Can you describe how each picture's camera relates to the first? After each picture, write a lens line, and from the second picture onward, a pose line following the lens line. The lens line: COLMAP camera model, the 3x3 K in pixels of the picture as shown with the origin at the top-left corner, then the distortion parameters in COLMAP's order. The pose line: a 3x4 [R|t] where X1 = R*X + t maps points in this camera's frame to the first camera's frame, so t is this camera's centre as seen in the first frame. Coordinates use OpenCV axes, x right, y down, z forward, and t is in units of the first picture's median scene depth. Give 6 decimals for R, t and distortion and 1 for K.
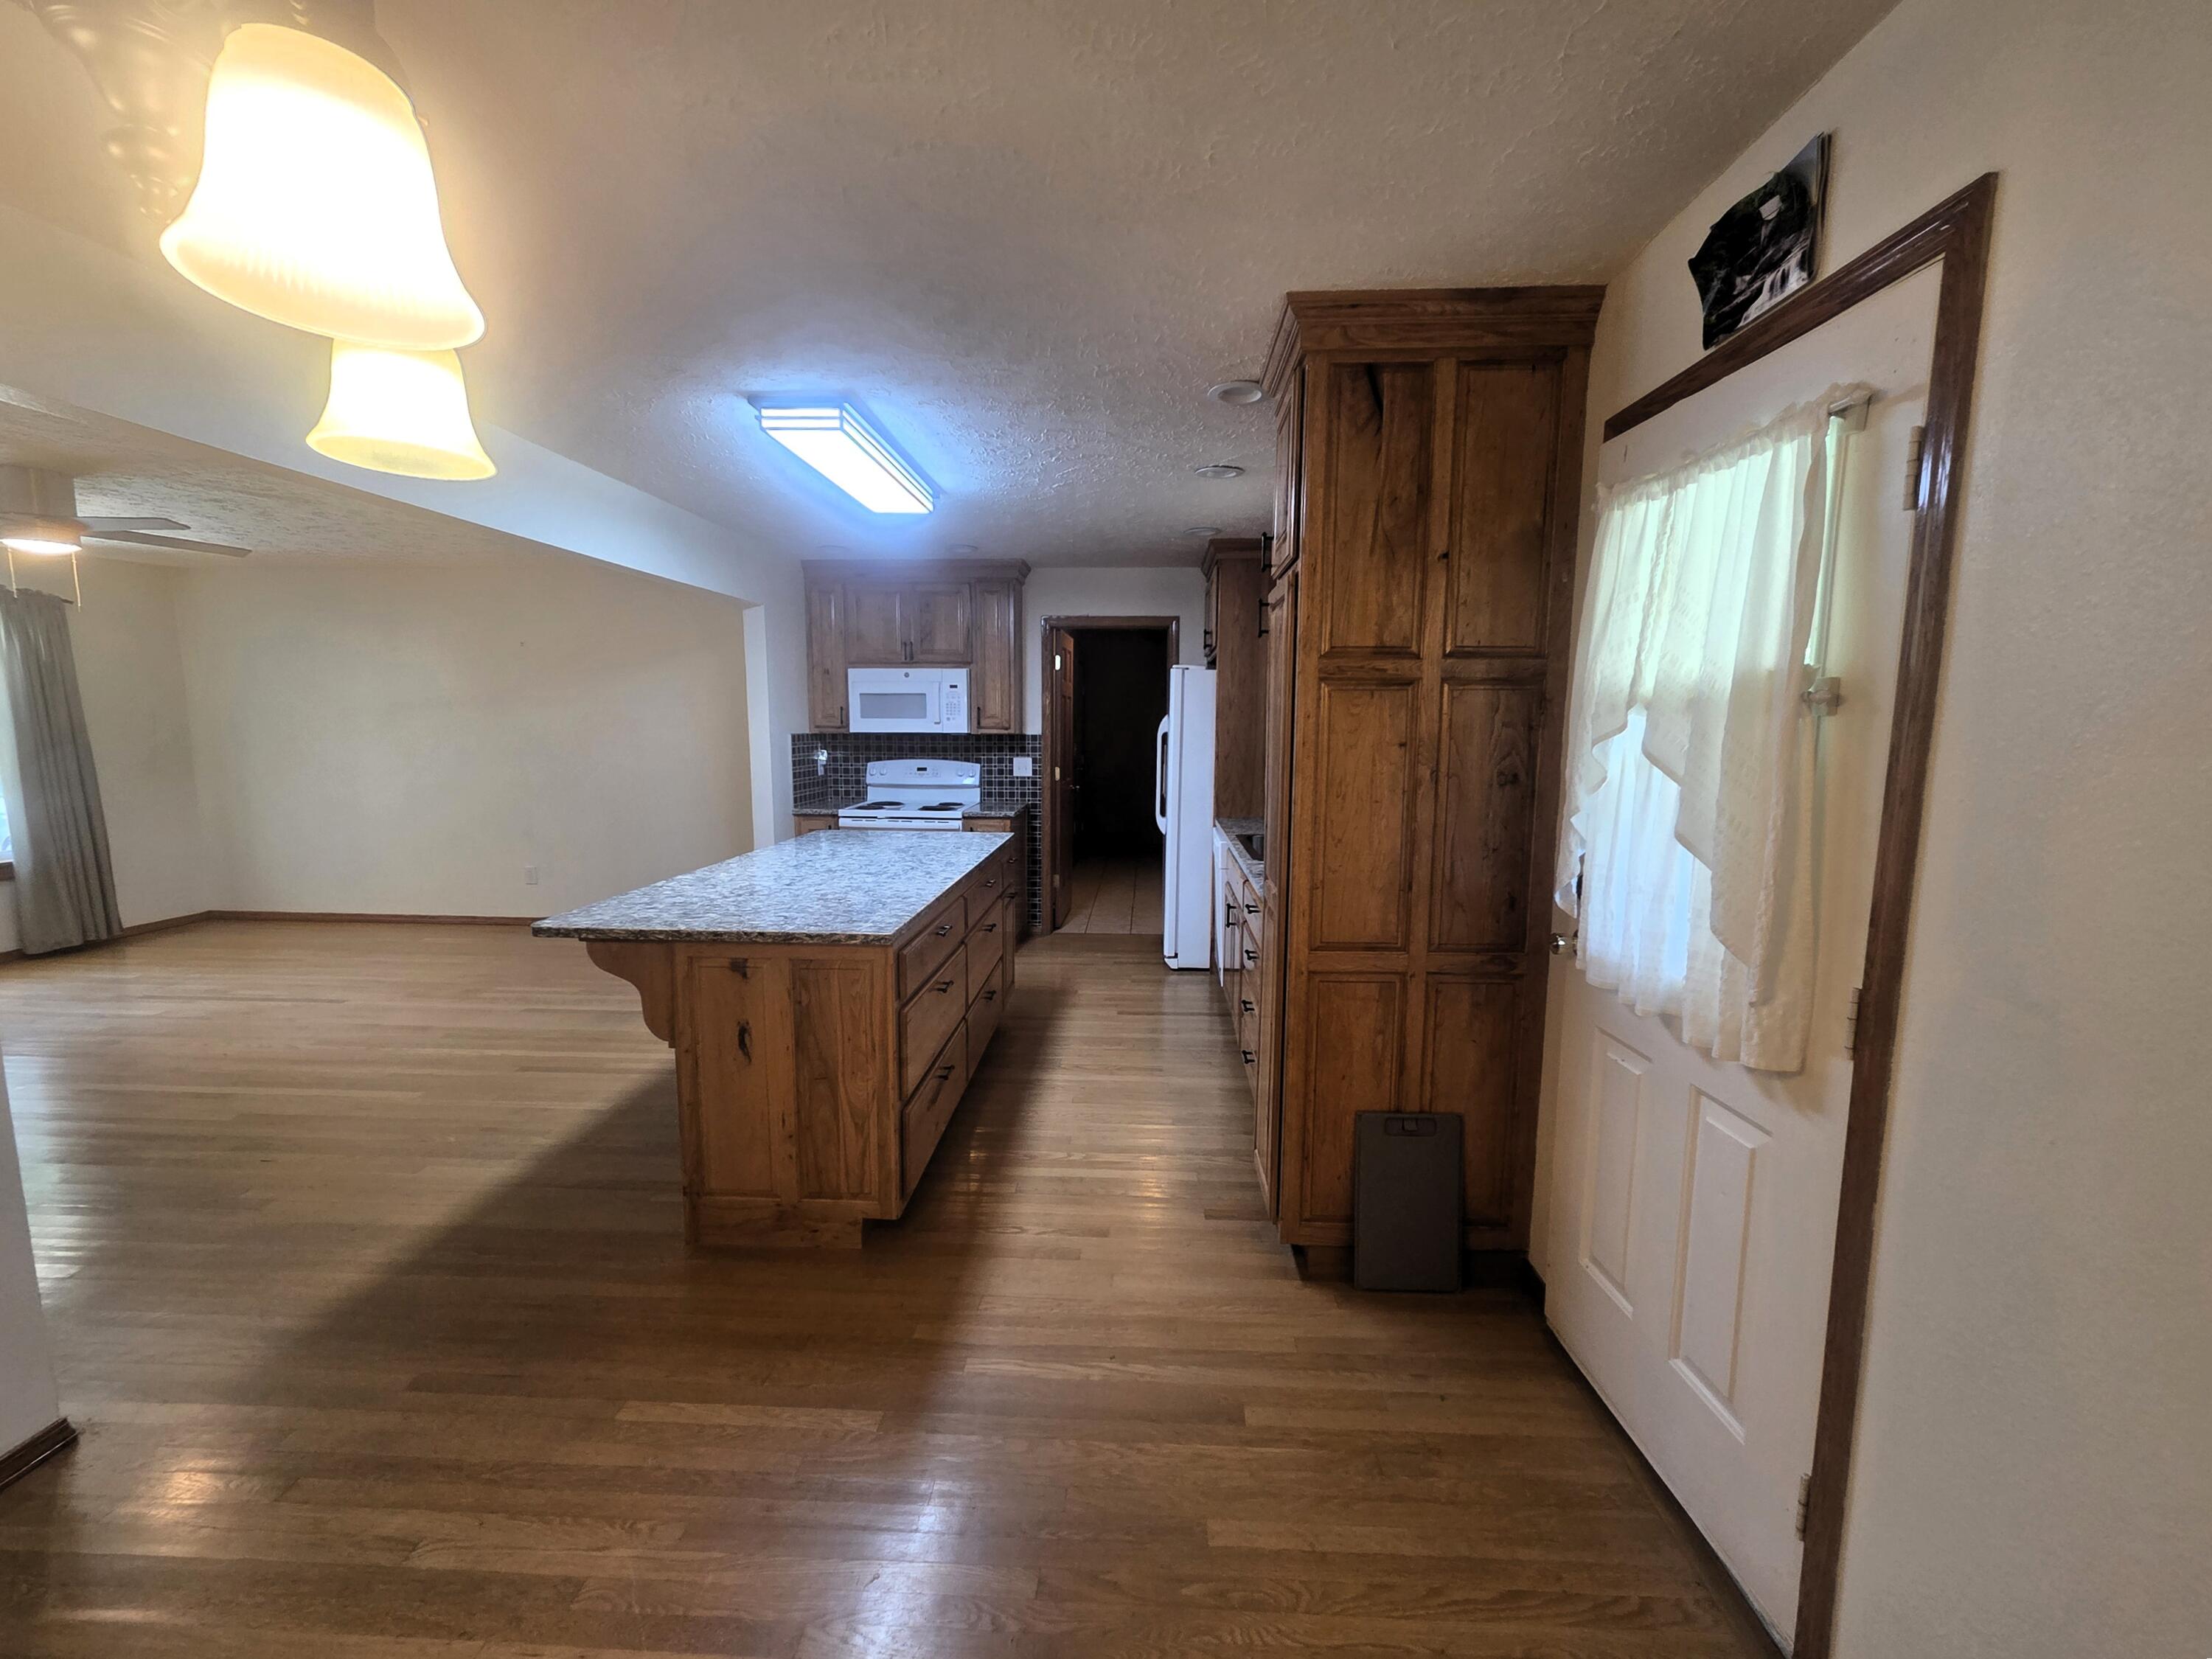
lens RADIAL K [[898.6, 0, 1106.0], [0, 898.6, 836.9], [0, 0, 1]] dist [0.000757, 0.000923]
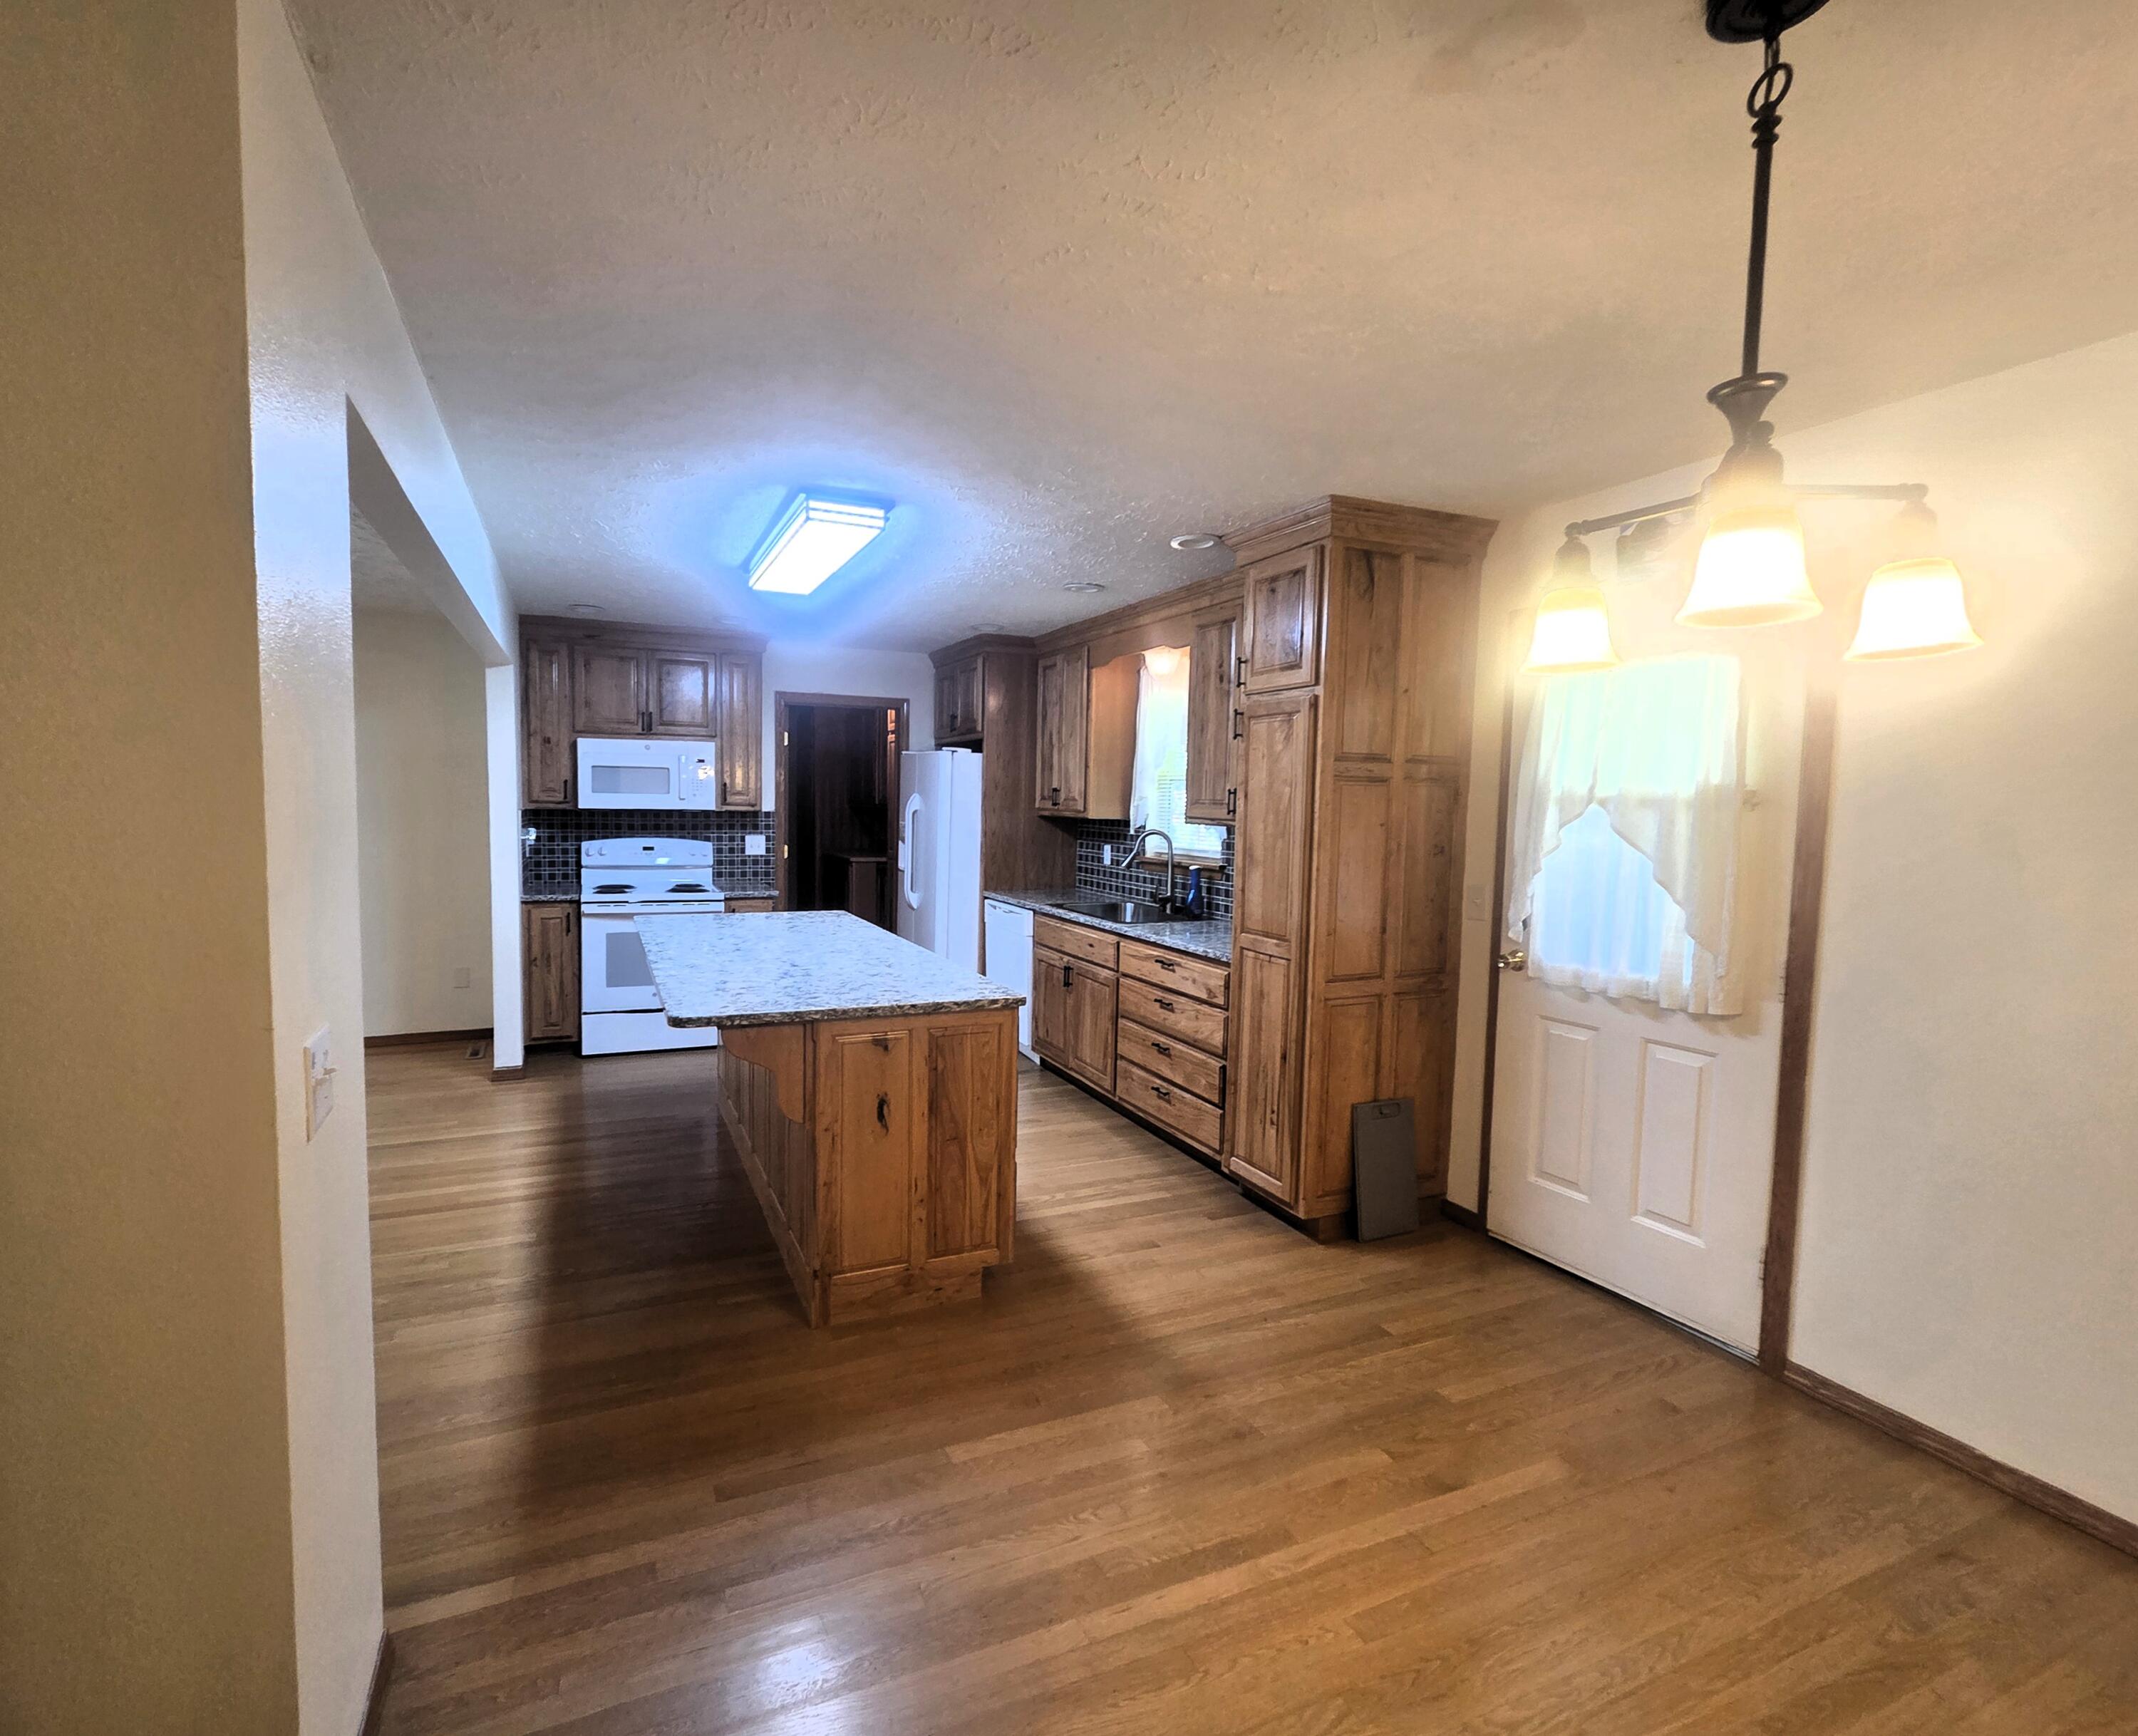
lens RADIAL K [[892.1, 0, 1077.8], [0, 892.1, 873.0], [0, 0, 1]] dist [0.001260, 0.000194]
pose [[0.912142, -0.023494, 0.409199, -0.599572], [0.041096, 0.998567, -0.034275, -0.003253], [-0.407808, 0.048080, 0.911801, -0.037202]]
